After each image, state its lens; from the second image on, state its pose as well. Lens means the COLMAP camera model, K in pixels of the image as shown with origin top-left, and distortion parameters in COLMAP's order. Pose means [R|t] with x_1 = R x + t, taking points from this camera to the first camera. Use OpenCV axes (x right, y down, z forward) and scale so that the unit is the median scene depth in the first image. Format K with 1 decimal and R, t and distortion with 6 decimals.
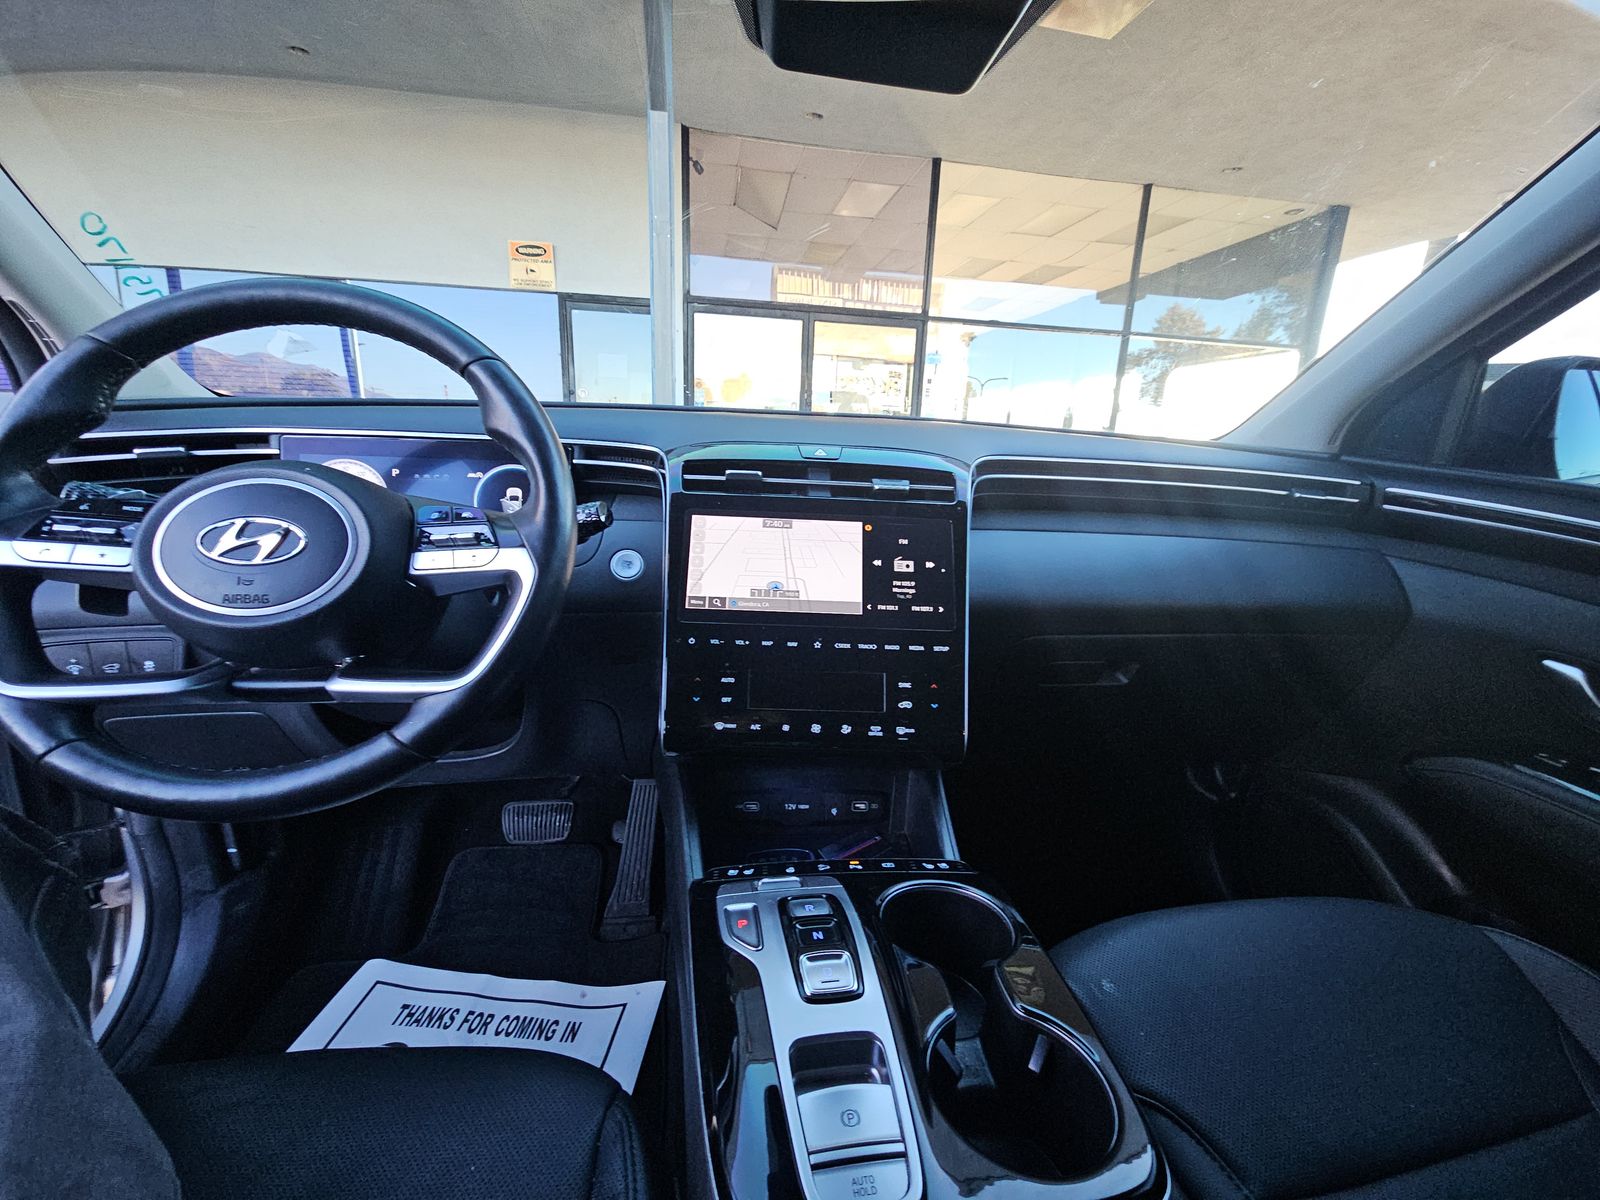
lens RADIAL K [[636.7, 0, 799.6], [0, 636.7, 597.8], [0, 0, 1]] dist [-0.001802, -0.000097]
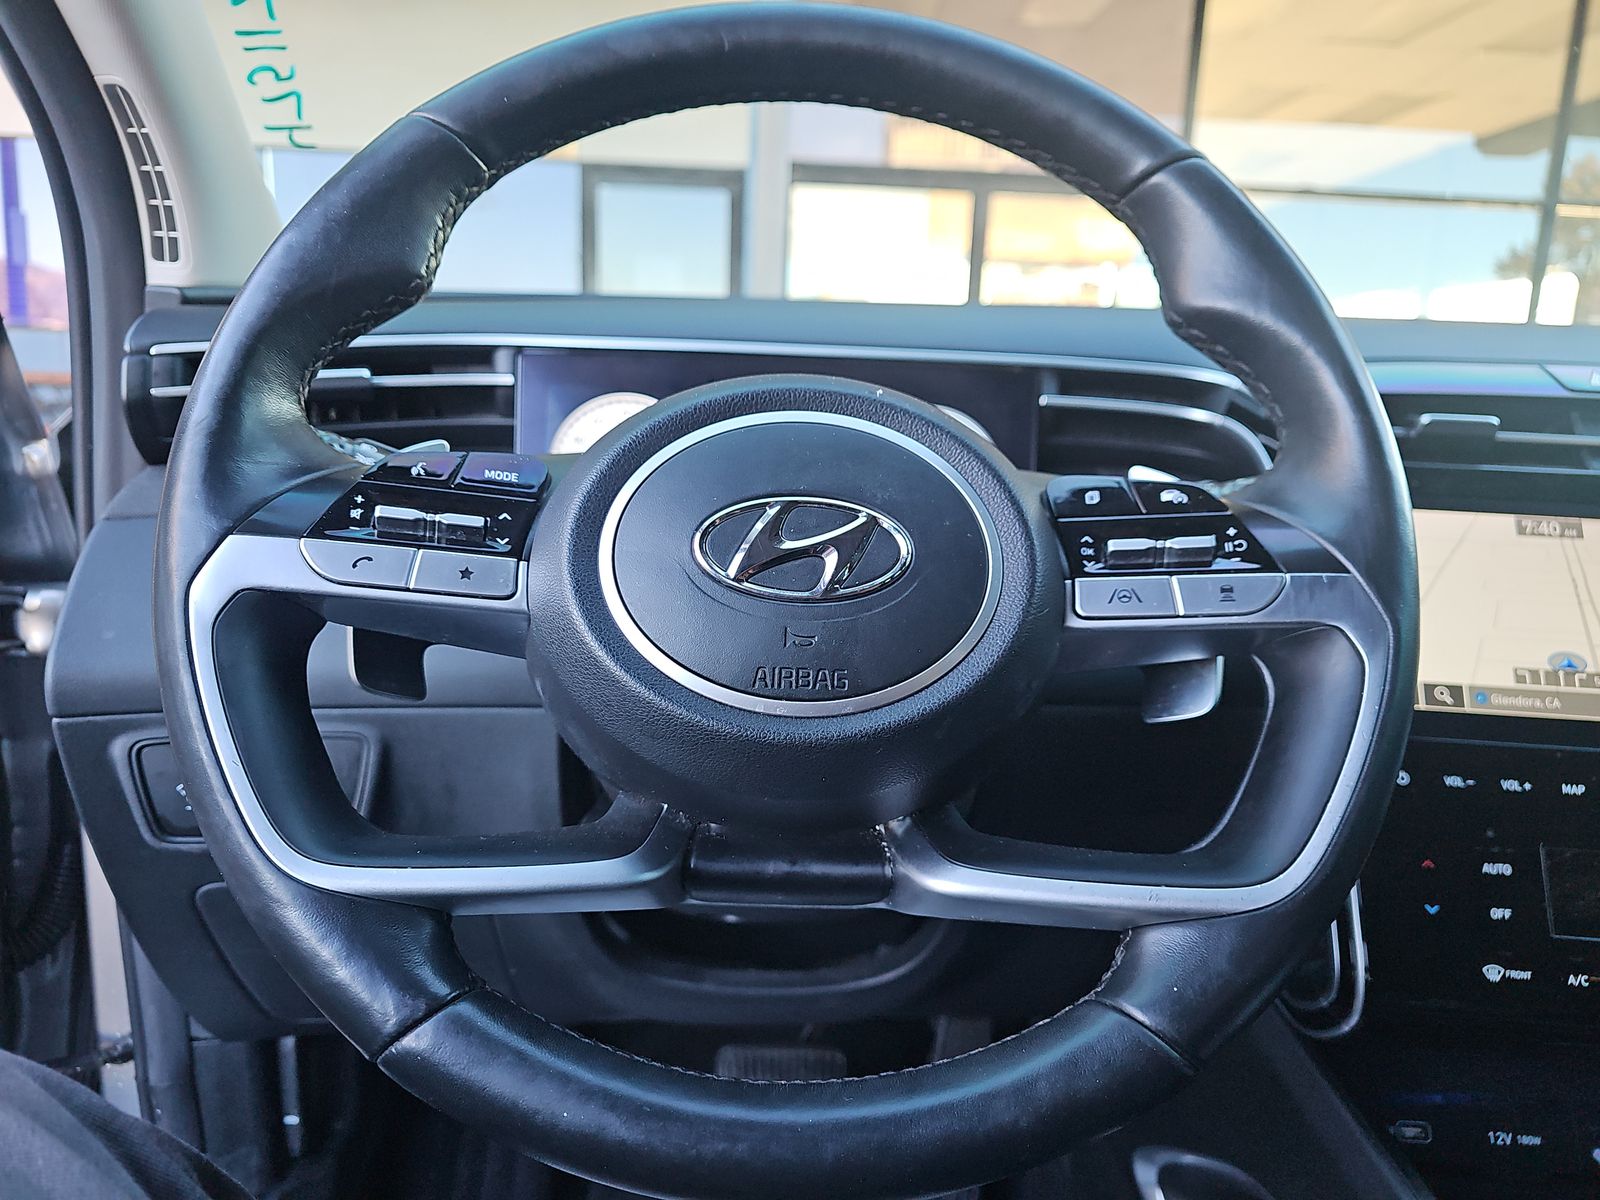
lens RADIAL K [[1068.1, 0, 797.9], [0, 1068.1, 595.9], [0, 0, 1]] dist [0.002161, 0.002624]
pose [[0.992980, 0.020153, -0.116555, -0.483622], [-0.026814, 0.998078, -0.055871, -0.008448], [0.115205, 0.058604, 0.991611, 0.162868]]
